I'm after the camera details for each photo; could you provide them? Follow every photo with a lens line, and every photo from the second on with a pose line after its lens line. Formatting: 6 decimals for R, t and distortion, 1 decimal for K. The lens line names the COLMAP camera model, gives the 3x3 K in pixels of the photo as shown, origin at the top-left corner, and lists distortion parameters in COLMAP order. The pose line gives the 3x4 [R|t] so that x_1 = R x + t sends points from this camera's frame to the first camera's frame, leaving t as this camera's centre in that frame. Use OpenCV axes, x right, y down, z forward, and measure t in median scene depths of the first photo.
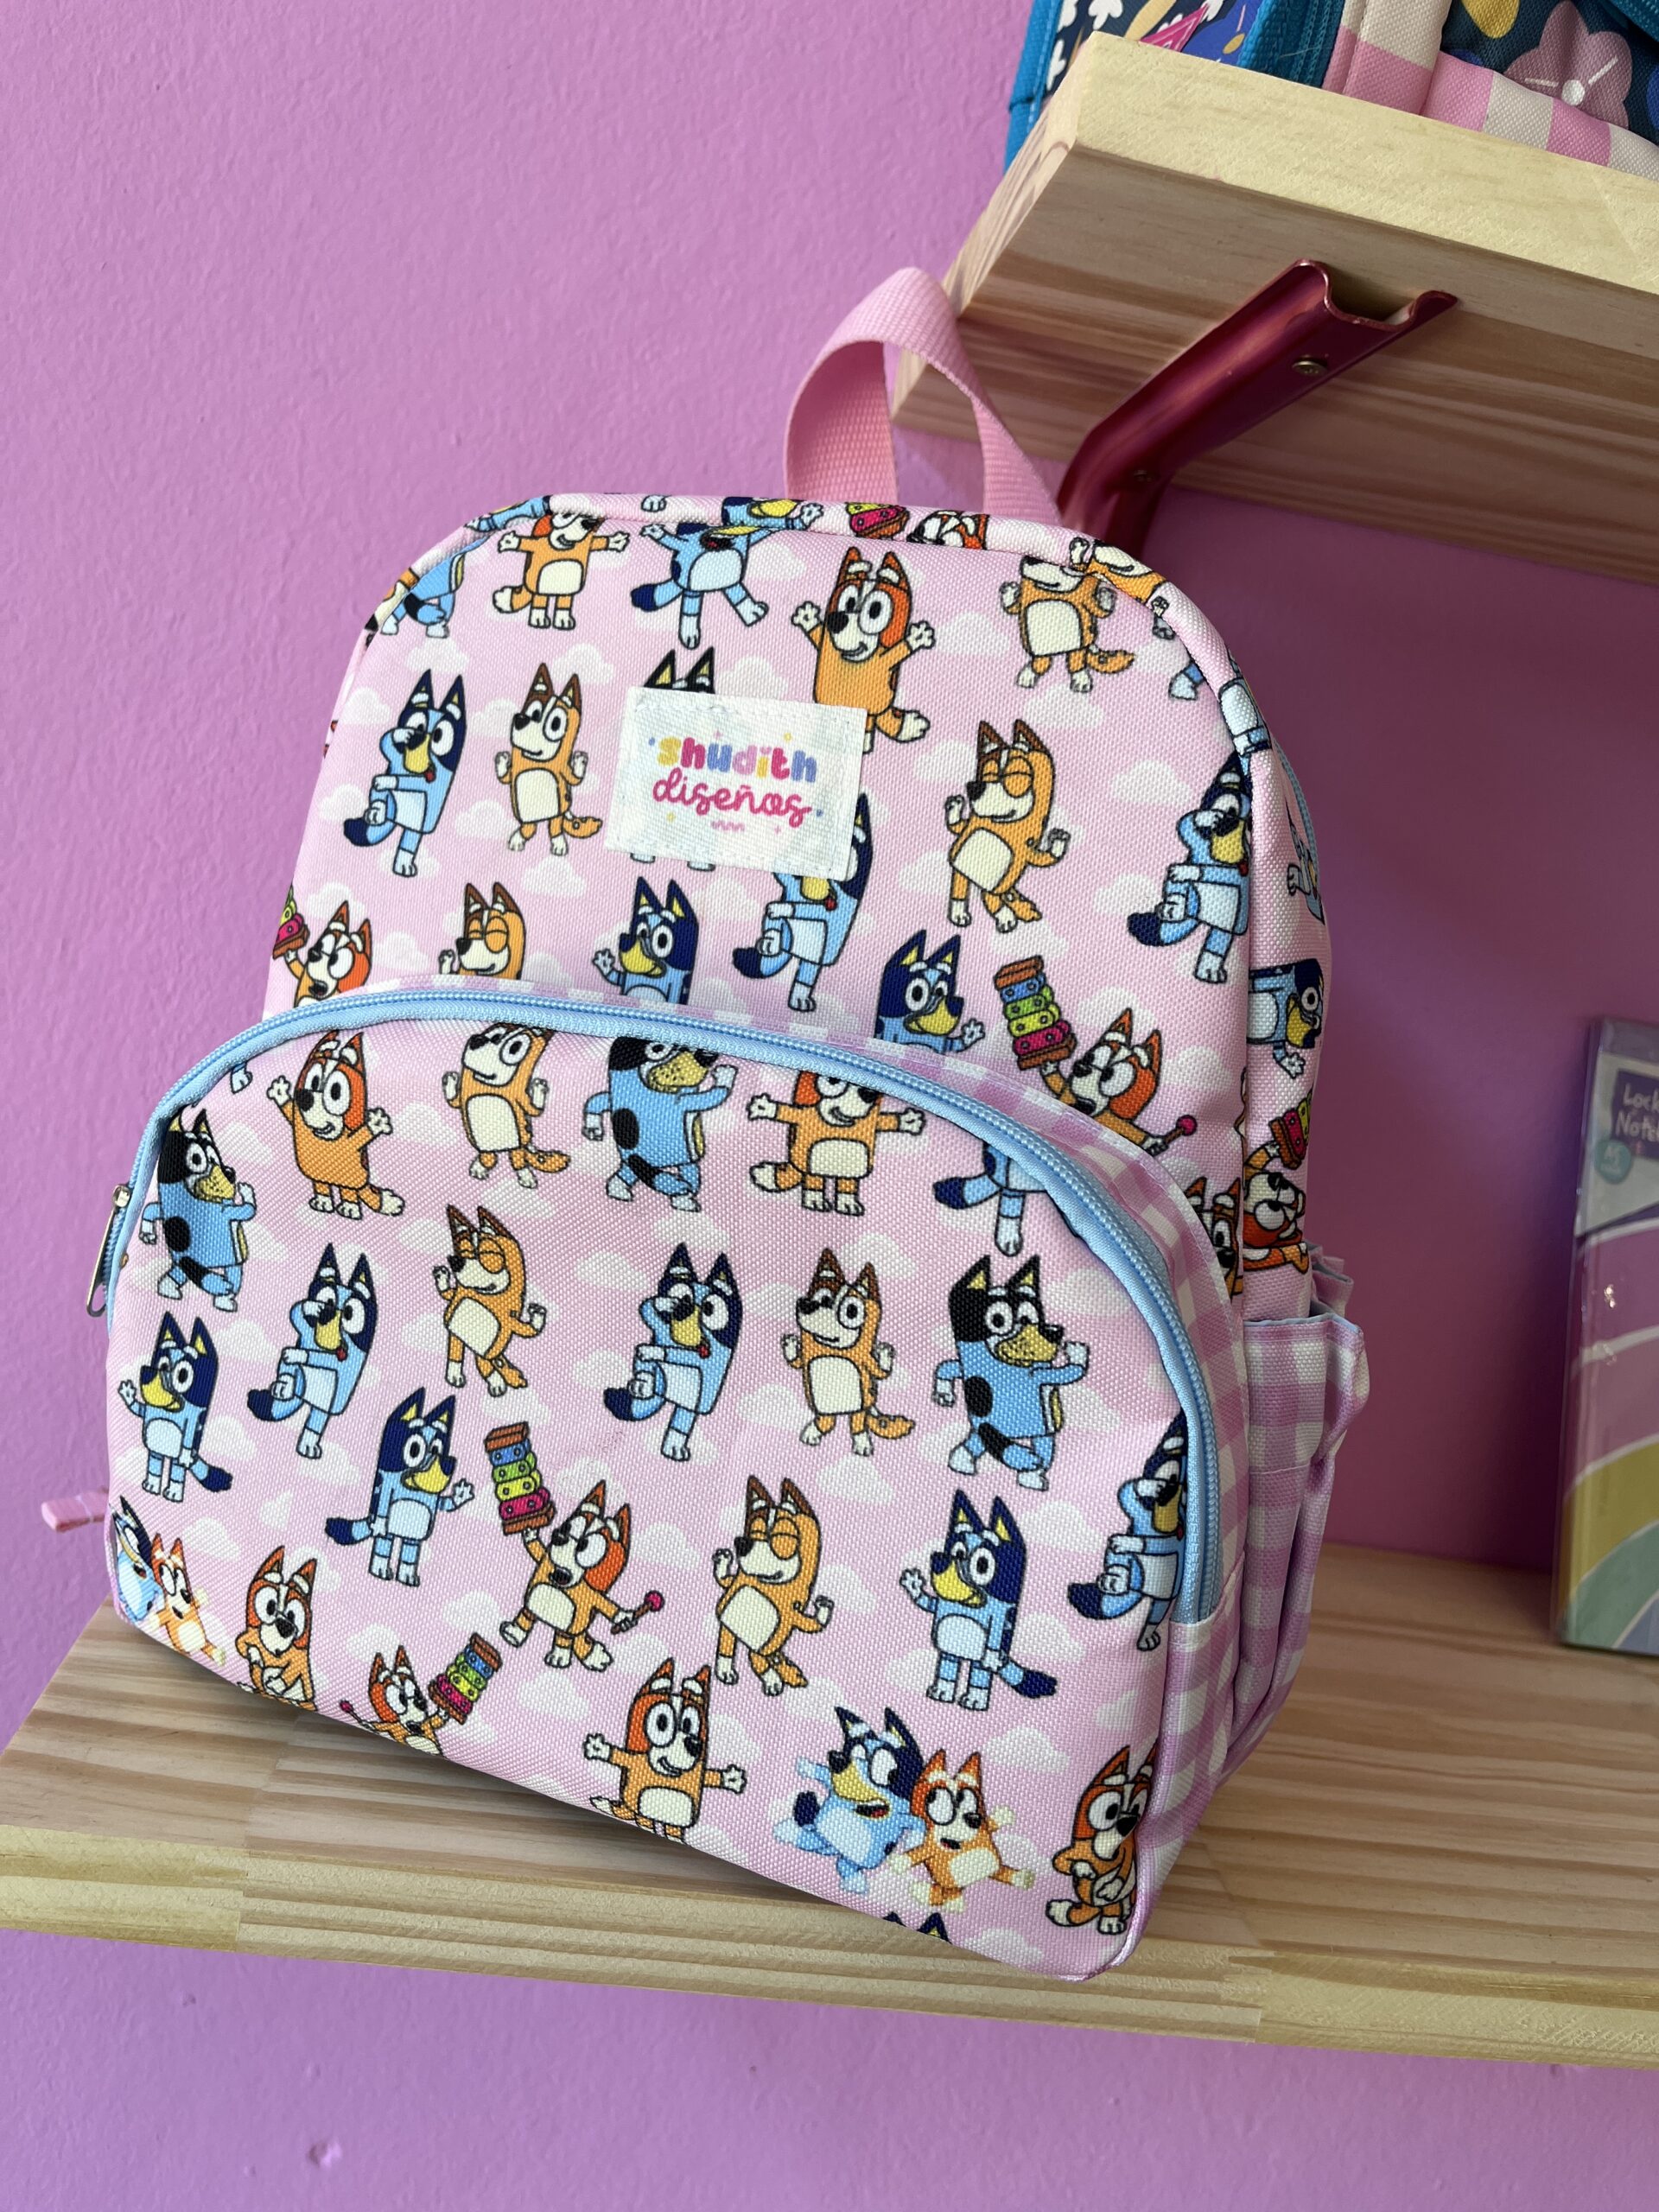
lens RADIAL K [[1684.3, 0, 822.7], [0, 1684.3, 1100.5], [0, 0, 1]] dist [0.041827, -0.063118]
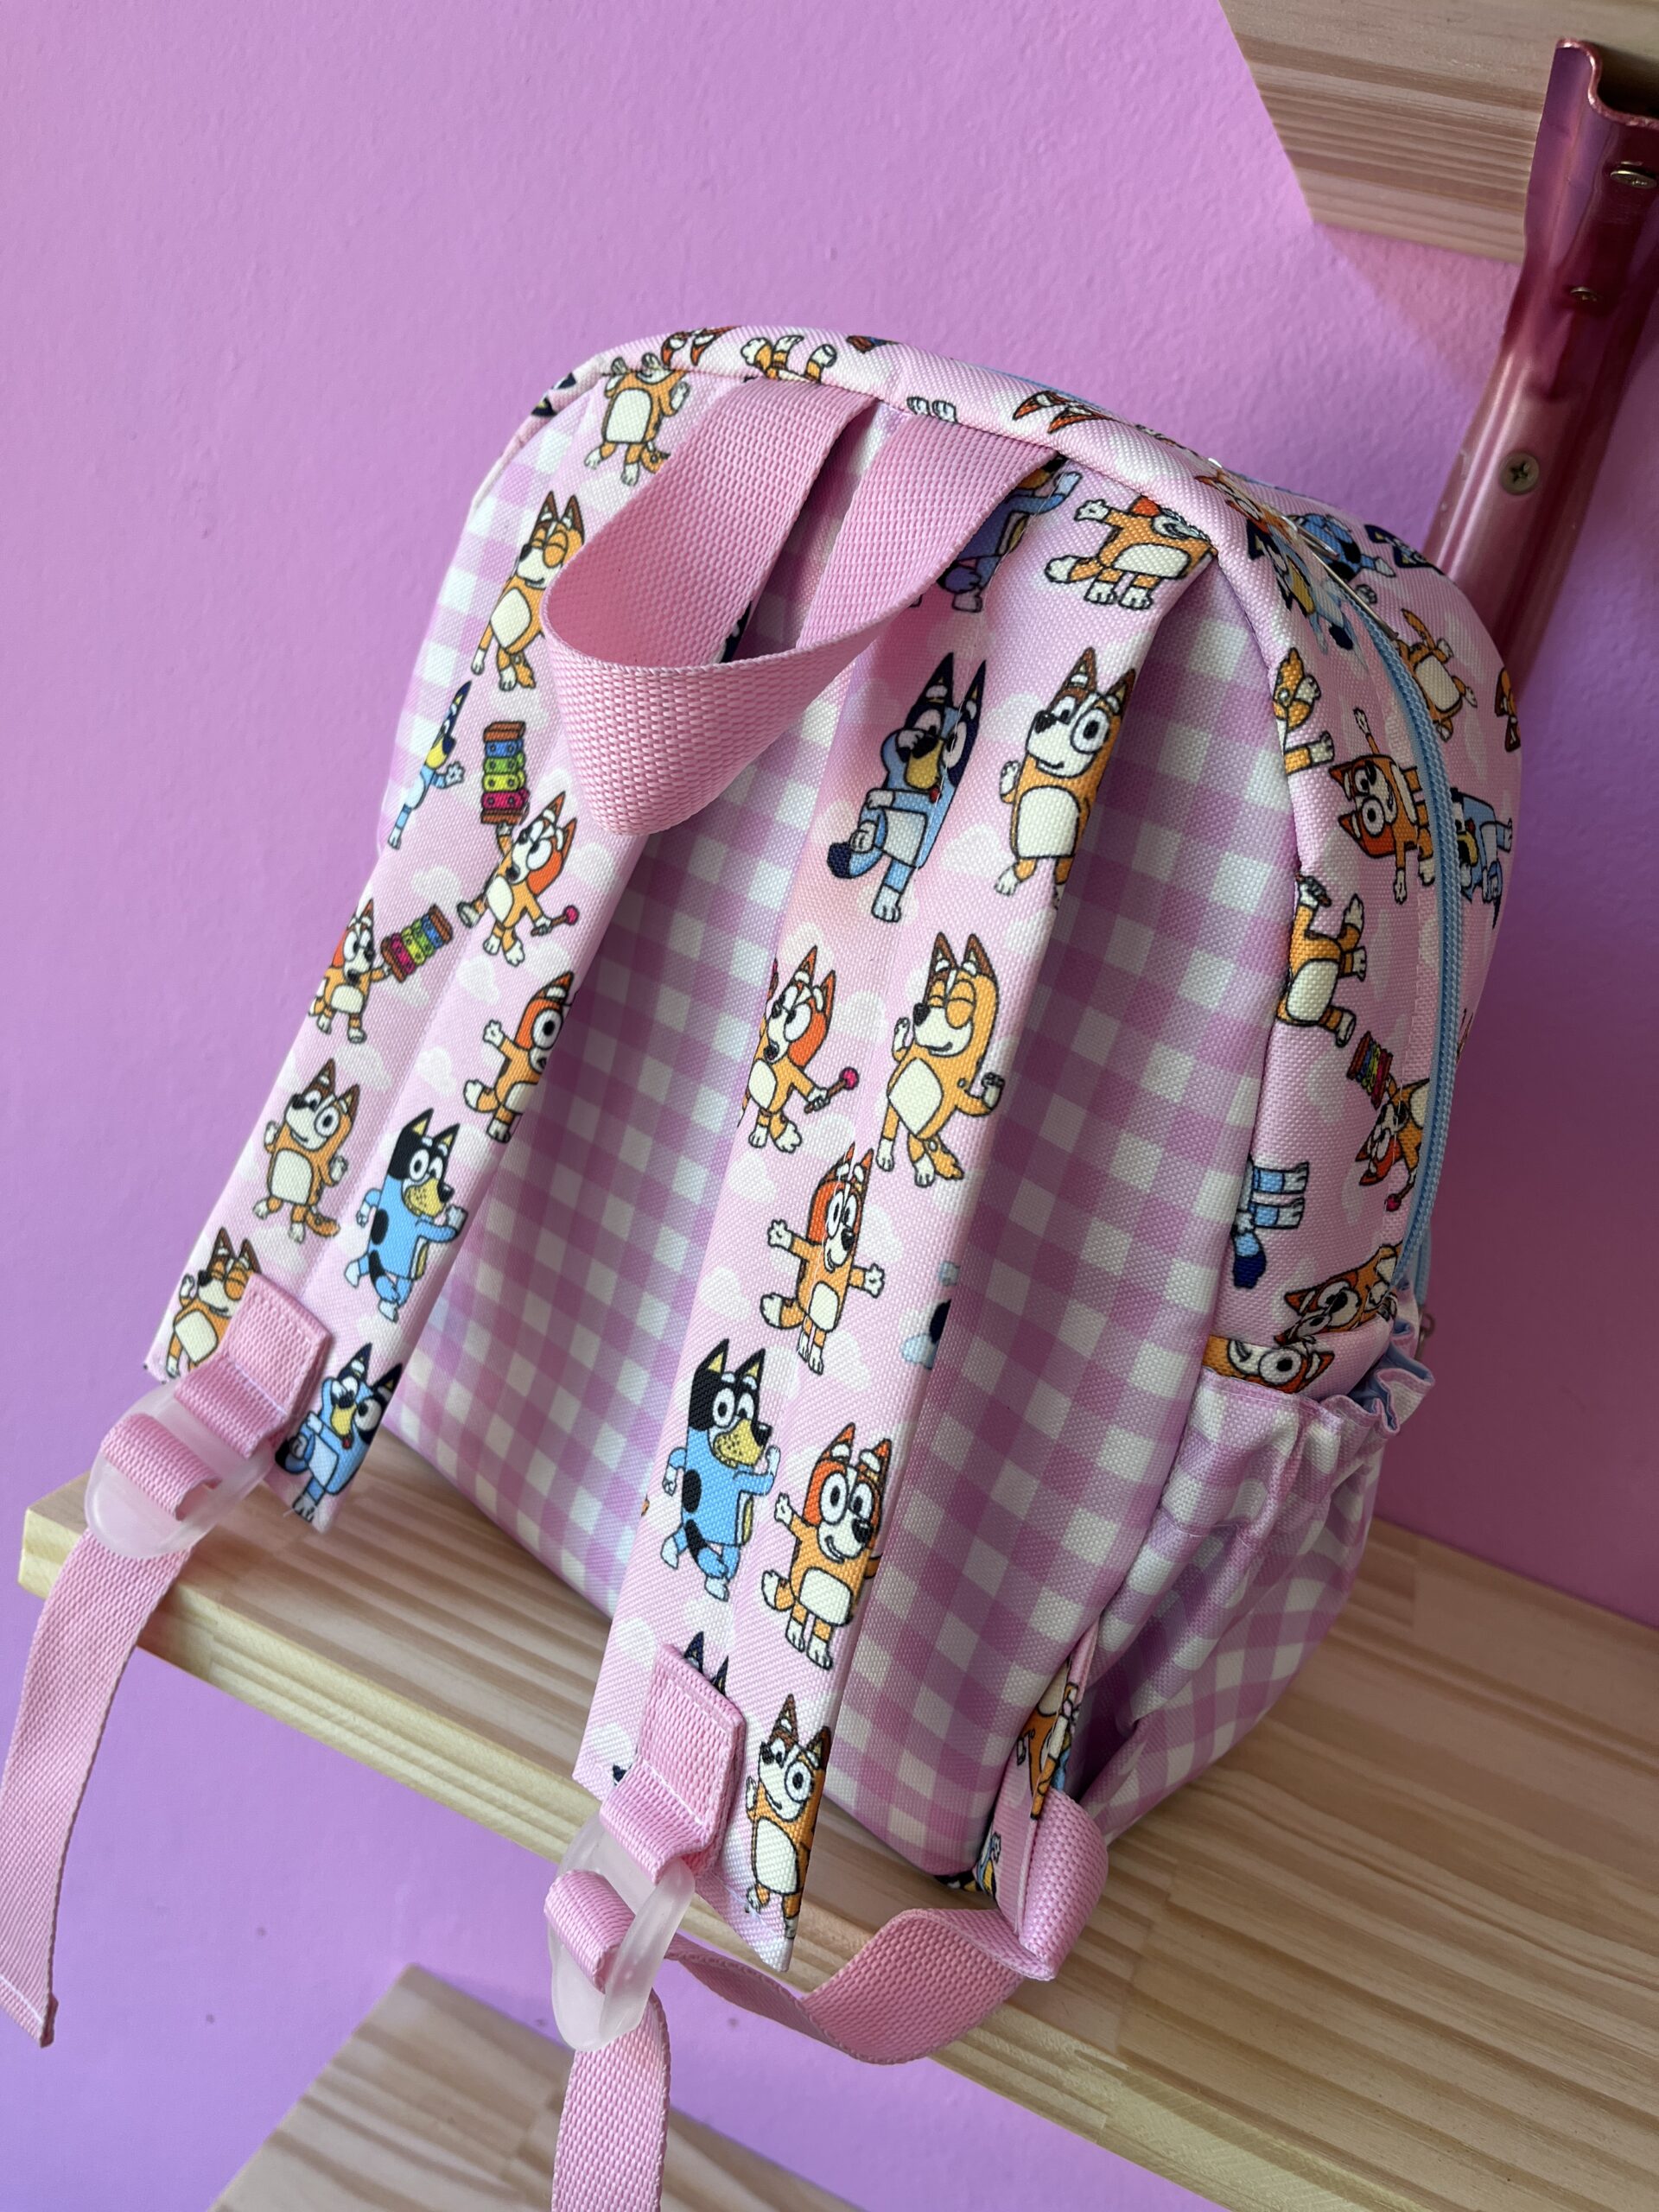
lens RADIAL K [[1707.0, 0, 829.5], [0, 1707.0, 1106.0], [0, 0, 1]] dist [0.068884, -0.125832]
pose [[0.886804, 0.192959, -0.419935, 0.411193], [-0.138465, 0.977857, 0.156918, -0.114551], [0.440915, -0.081009, 0.893885, 0.159235]]
